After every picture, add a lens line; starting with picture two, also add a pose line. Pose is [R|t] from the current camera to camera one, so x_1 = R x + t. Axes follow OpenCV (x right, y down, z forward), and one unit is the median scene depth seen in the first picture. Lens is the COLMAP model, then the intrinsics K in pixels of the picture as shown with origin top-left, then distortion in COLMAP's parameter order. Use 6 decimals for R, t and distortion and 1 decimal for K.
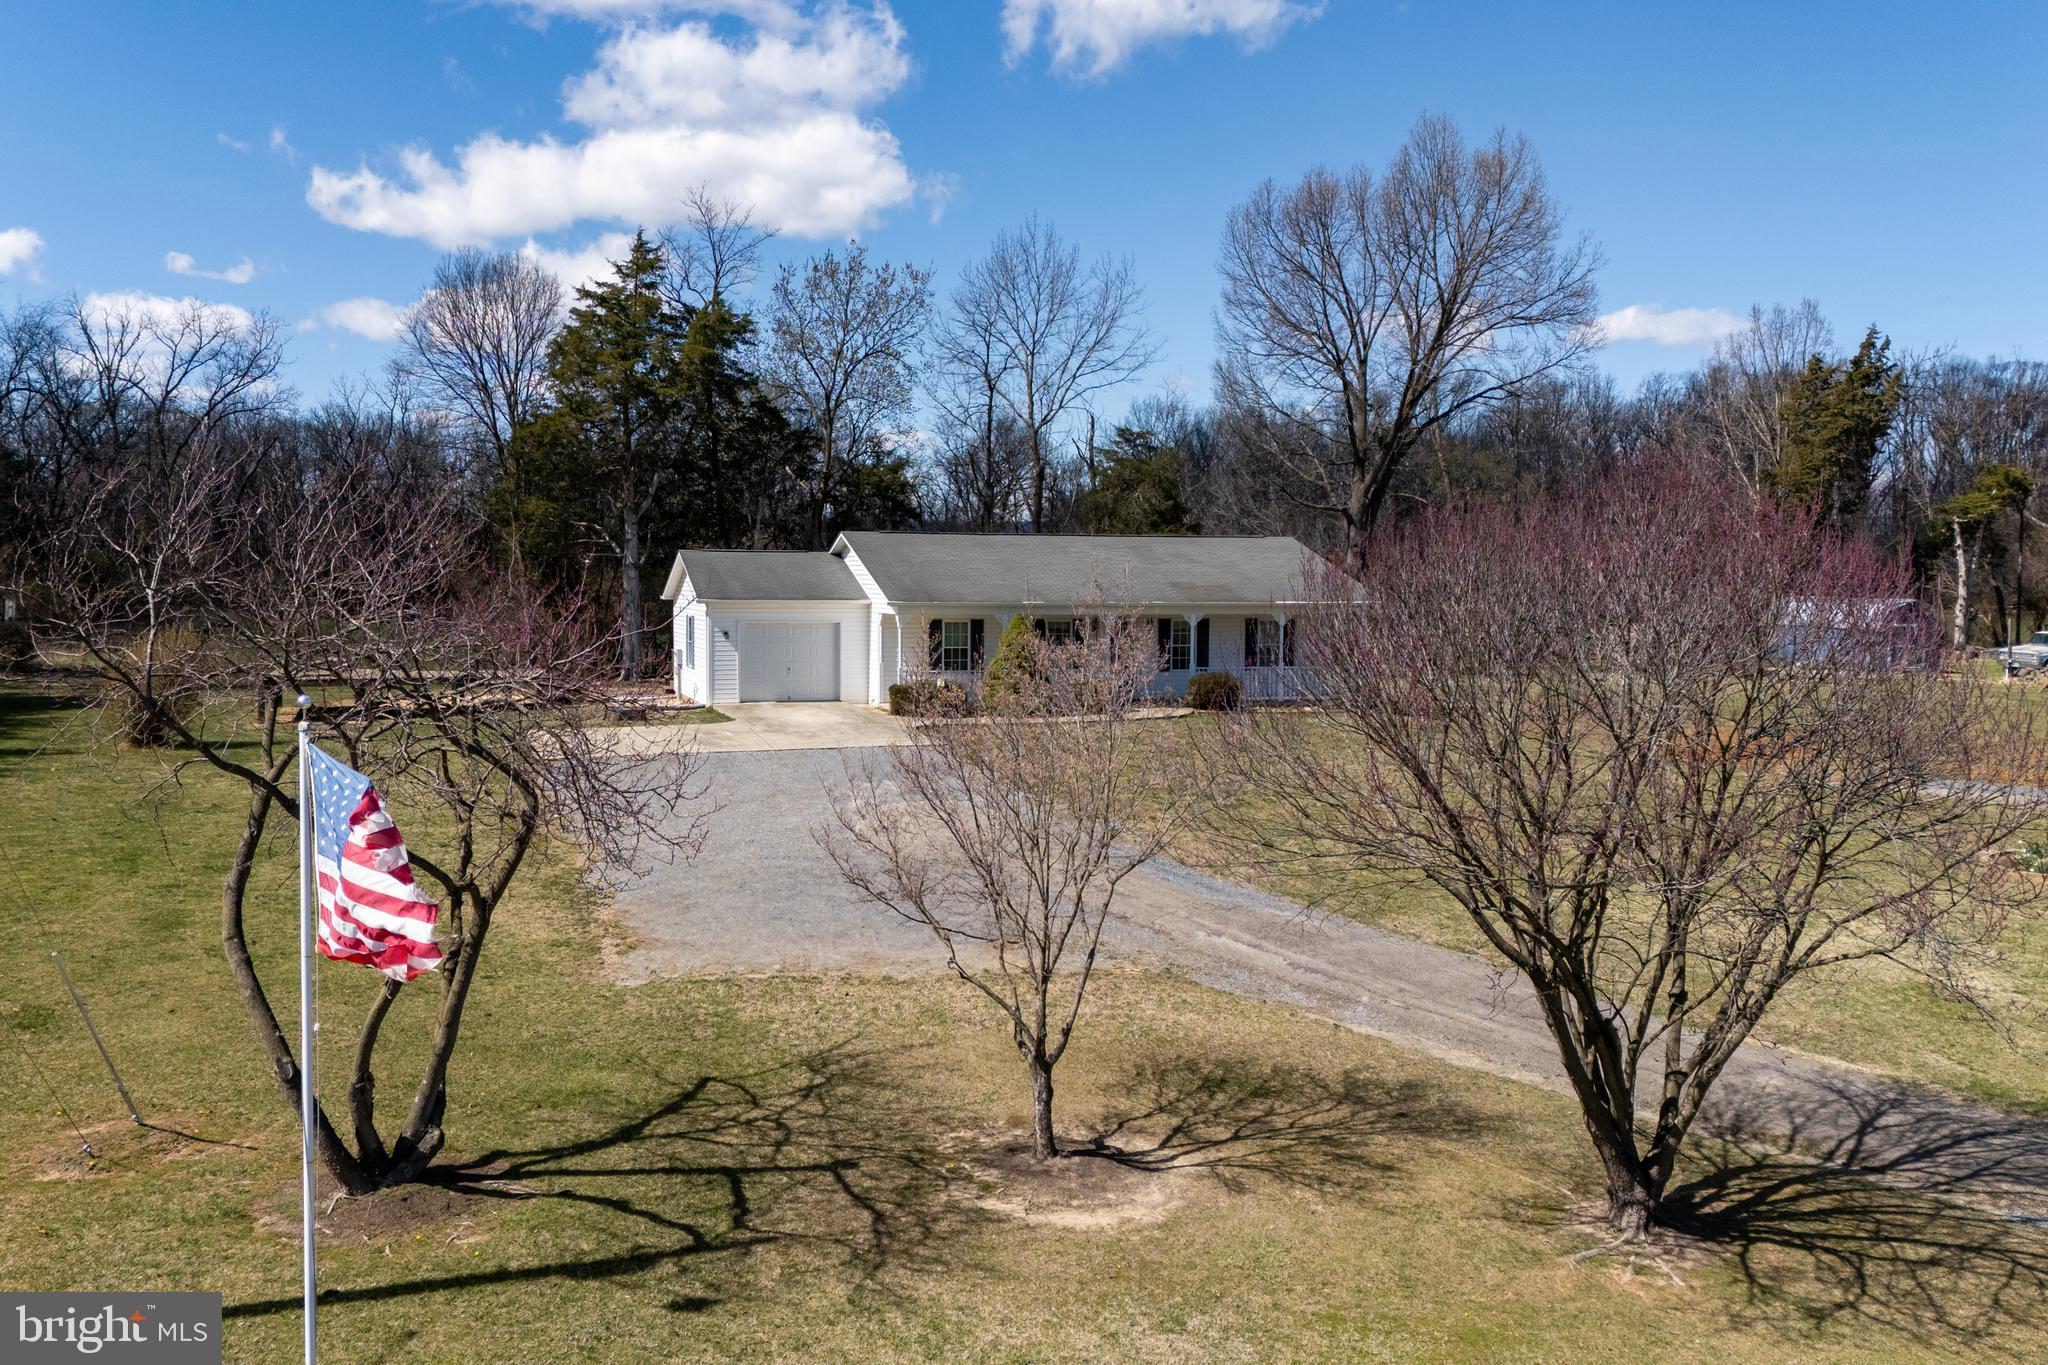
lens RADIAL K [[1773.0, 0, 1024.0], [0, 1773.0, 682.5], [0, 0, 1]] dist [0.099183, -0.108048]
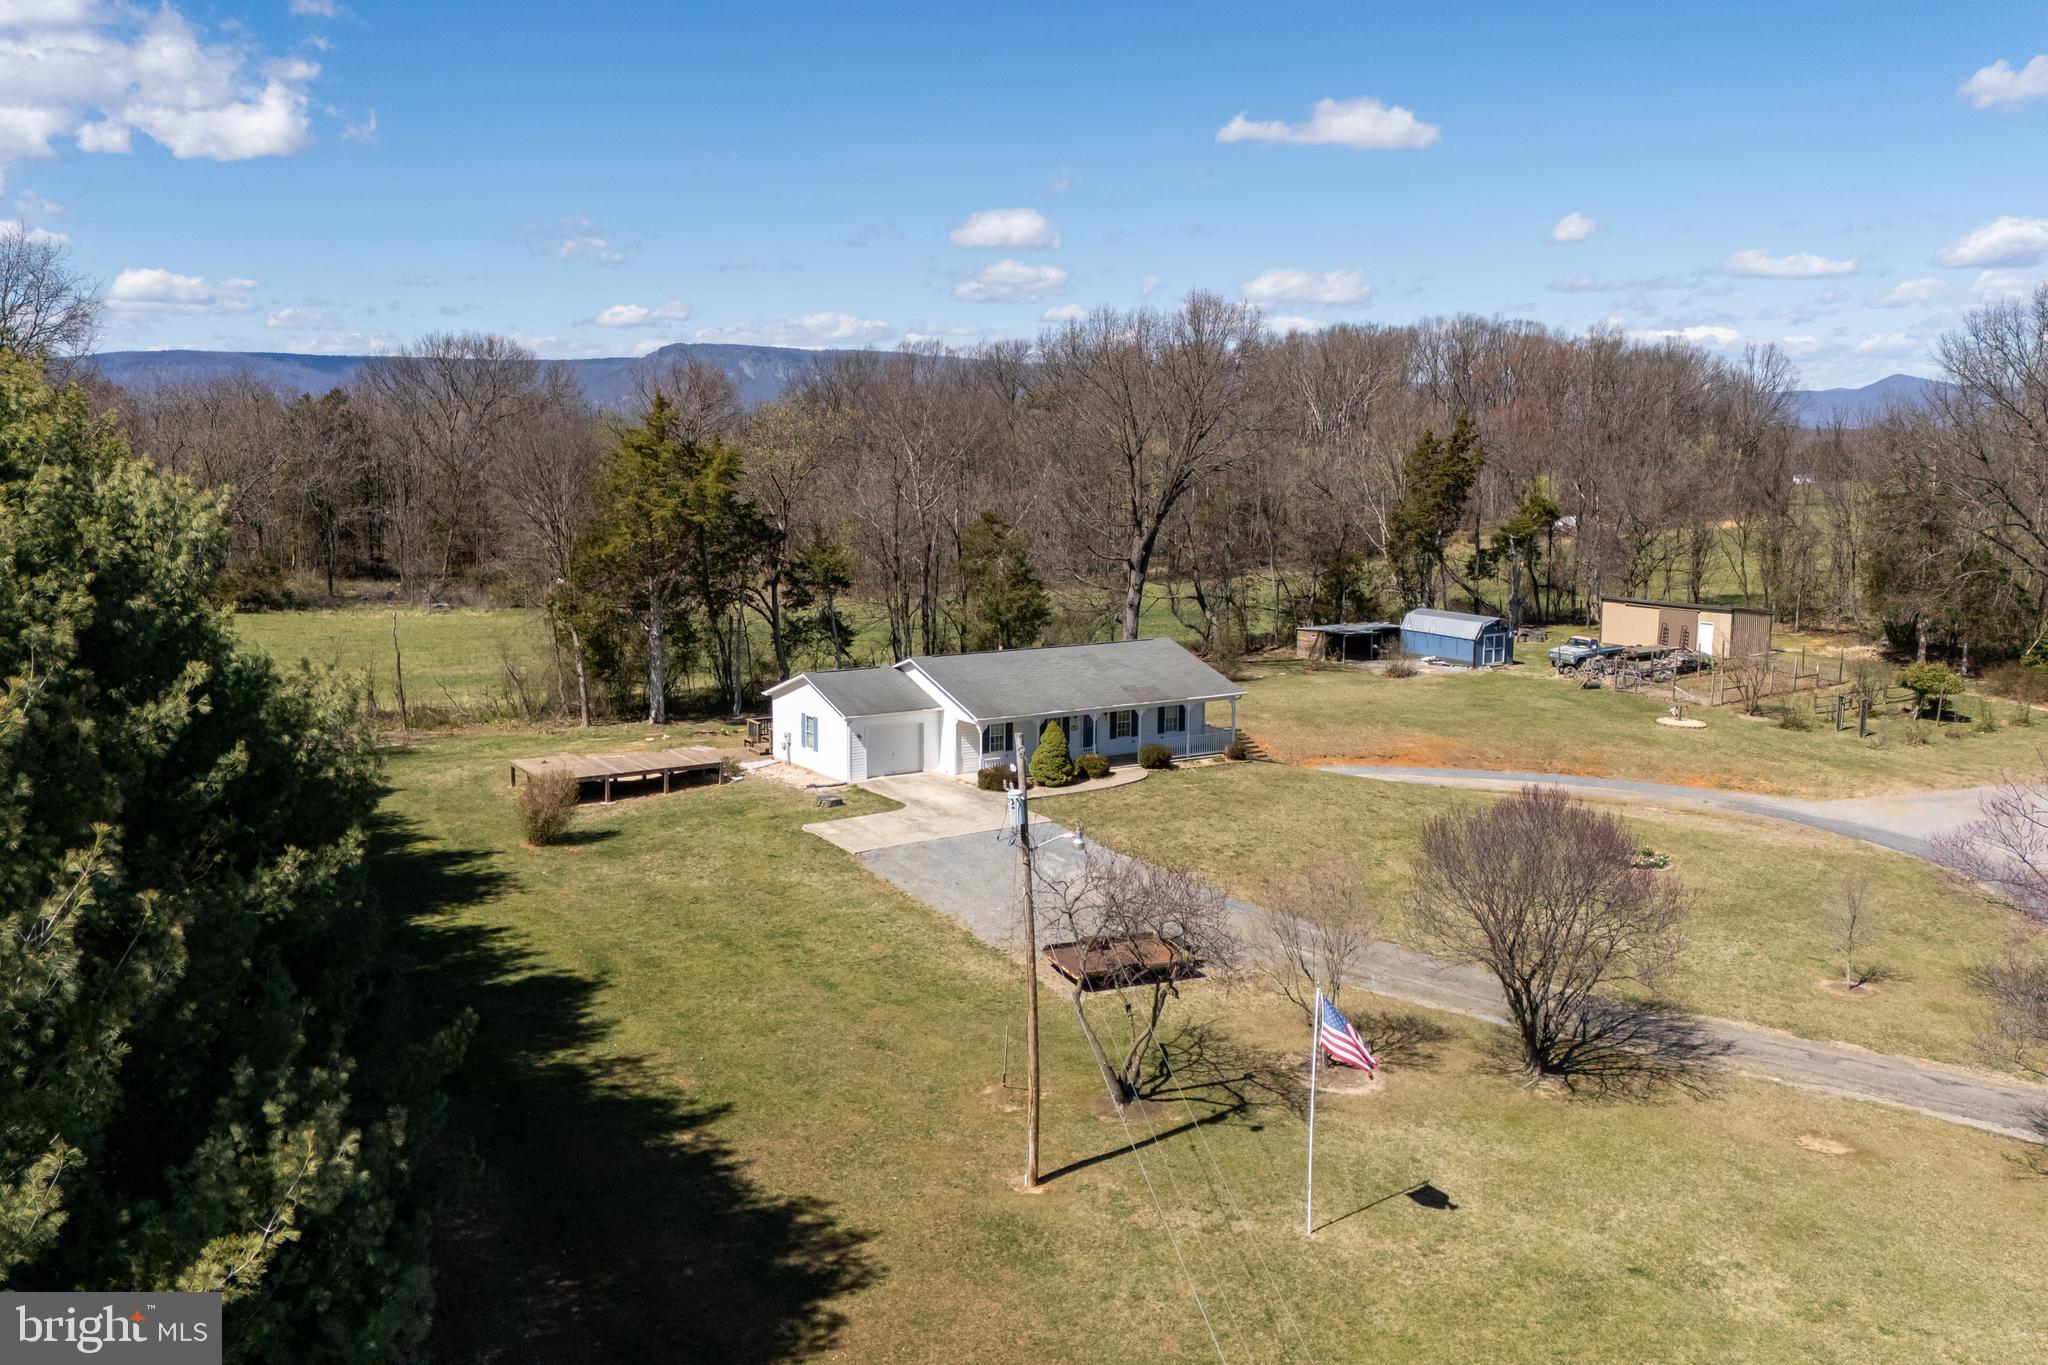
lens RADIAL K [[1773.0, 0, 1024.0], [0, 1773.0, 682.5], [0, 0, 1]] dist [0.099183, -0.108048]
pose [[0.968550, -0.036922, 0.246063, -0.781353], [0.016154, 0.996174, 0.085889, -0.394118], [-0.248292, -0.079213, 0.965441, -1.020509]]
